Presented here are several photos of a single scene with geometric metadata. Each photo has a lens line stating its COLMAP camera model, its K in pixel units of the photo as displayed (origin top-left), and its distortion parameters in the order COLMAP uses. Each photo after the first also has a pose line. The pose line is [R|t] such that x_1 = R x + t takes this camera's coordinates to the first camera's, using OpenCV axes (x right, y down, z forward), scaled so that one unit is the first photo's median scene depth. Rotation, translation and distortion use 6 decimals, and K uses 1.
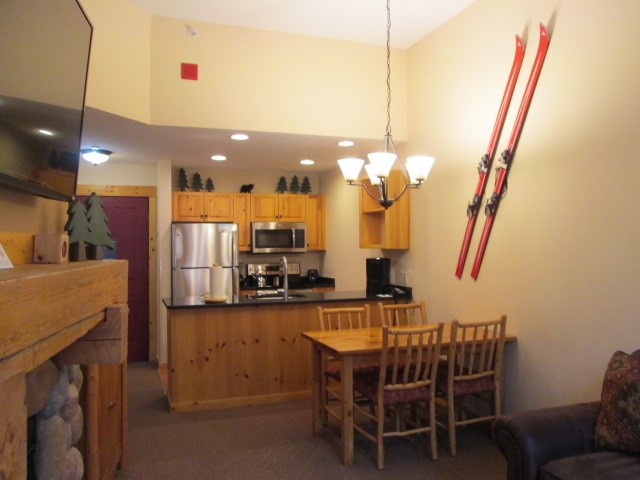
lens RADIAL K [[535.6, 0, 321.9], [0, 535.6, 236.7], [0, 0, 1]] dist [-0.031009, 0.009385]
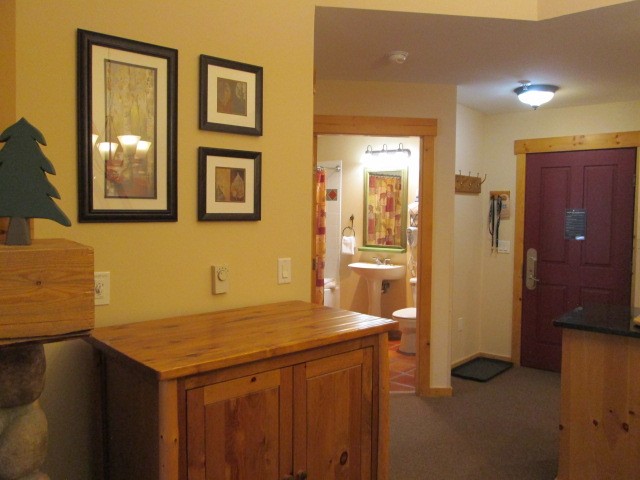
lens RADIAL K [[535.6, 0, 322.0], [0, 535.6, 237.9], [0, 0, 1]] dist [-0.031009, 0.009385]
pose [[0.498585, 0.049727, -0.865413, 0.094428], [-0.000557, 0.998371, 0.057045, 0.003270], [0.866840, -0.027960, 0.497801, 0.482743]]
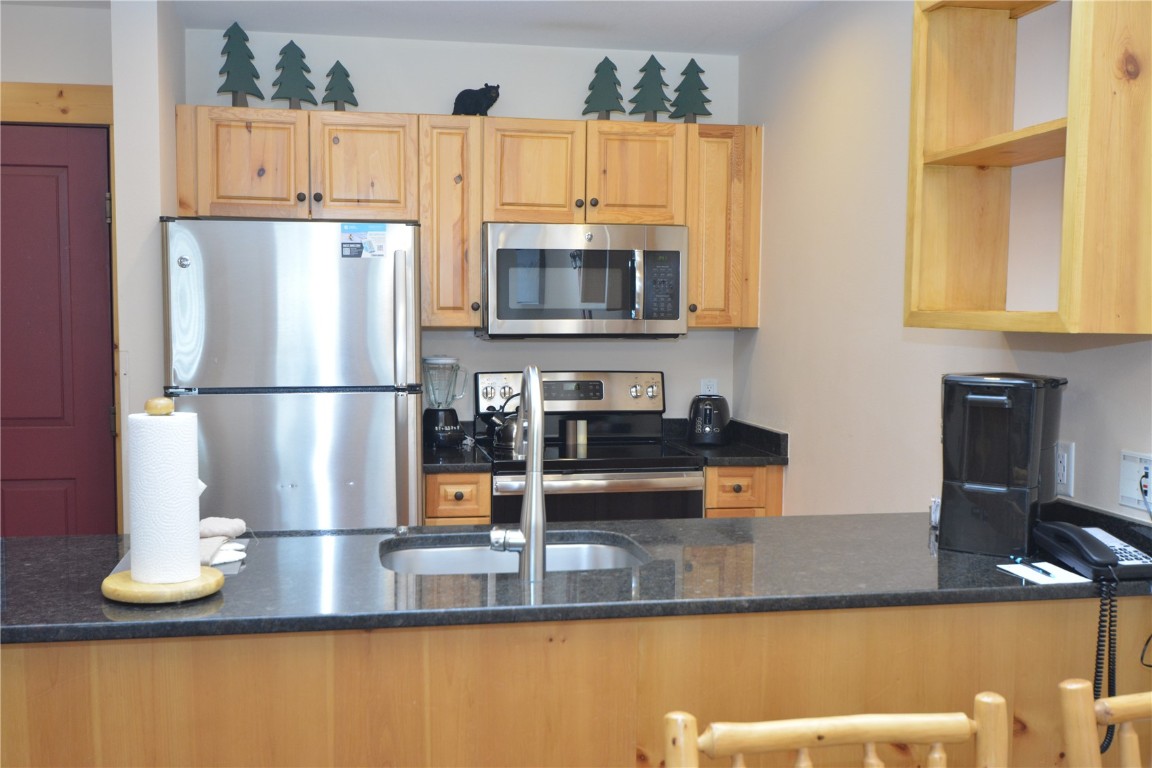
lens RADIAL K [[1165.3, 0, 574.1], [0, 1165.3, 399.5], [0, 0, 1]] dist [-0.000011, 0.000000]
pose [[0.987212, 0.025514, -0.157358, 0.015857], [-0.010725, 0.995503, 0.094123, 0.010248], [0.159052, -0.091231, 0.983046, 0.656677]]
